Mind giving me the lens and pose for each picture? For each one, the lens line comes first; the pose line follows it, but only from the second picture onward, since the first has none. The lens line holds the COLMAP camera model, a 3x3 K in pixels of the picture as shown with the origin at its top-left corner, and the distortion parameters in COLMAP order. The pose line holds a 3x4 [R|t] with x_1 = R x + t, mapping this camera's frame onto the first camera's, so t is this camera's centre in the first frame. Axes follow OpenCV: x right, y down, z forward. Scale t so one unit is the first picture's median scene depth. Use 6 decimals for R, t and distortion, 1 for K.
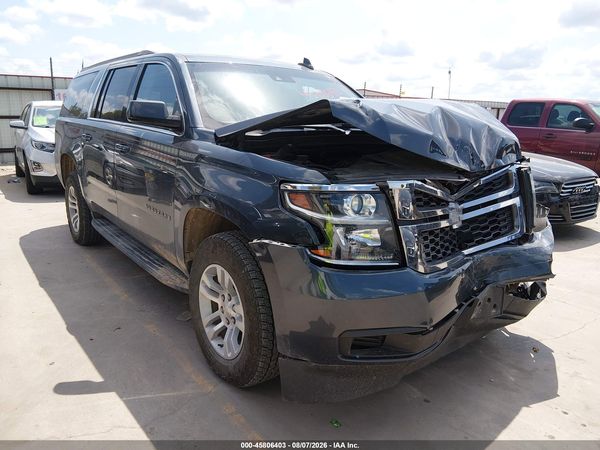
lens RADIAL K [[455.8, 0, 294.4], [0, 455.8, 222.6], [0, 0, 1]] dist [0.106427, -0.156284]
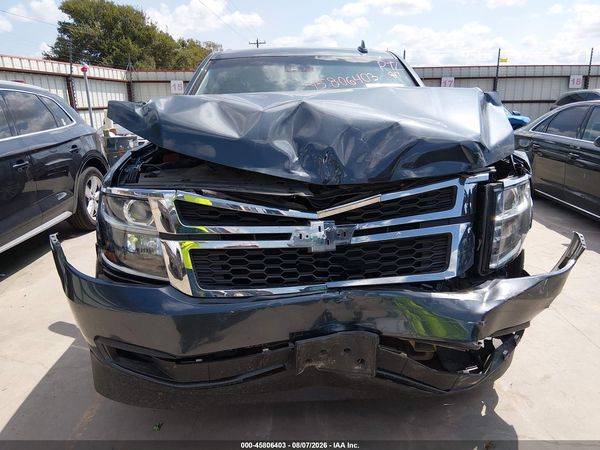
lens RADIAL K [[455.8, 0, 294.4], [0, 455.8, 222.6], [0, 0, 1]] dist [0.106427, -0.156284]
pose [[0.808824, 0.115655, -0.576565, 0.759048], [-0.094608, 0.993289, 0.066528, -0.087854], [0.580390, 0.000738, 0.814338, 0.316606]]
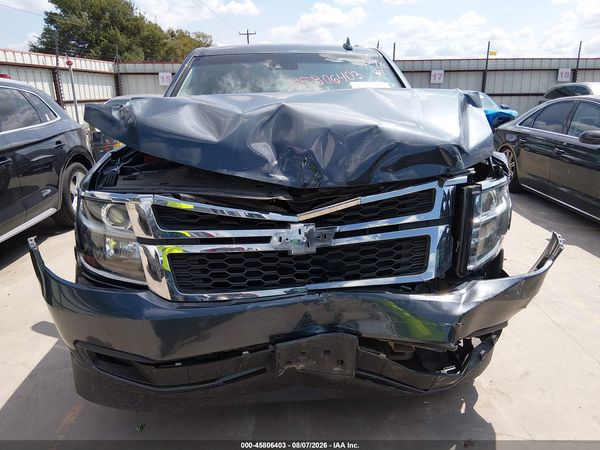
lens RADIAL K [[455.8, 0, 294.4], [0, 455.8, 222.6], [0, 0, 1]] dist [0.106427, -0.156284]
pose [[0.819265, 0.123658, -0.559922, 0.774180], [-0.093522, 0.992211, 0.082289, -0.108327], [0.565737, -0.015051, 0.824449, 0.326806]]
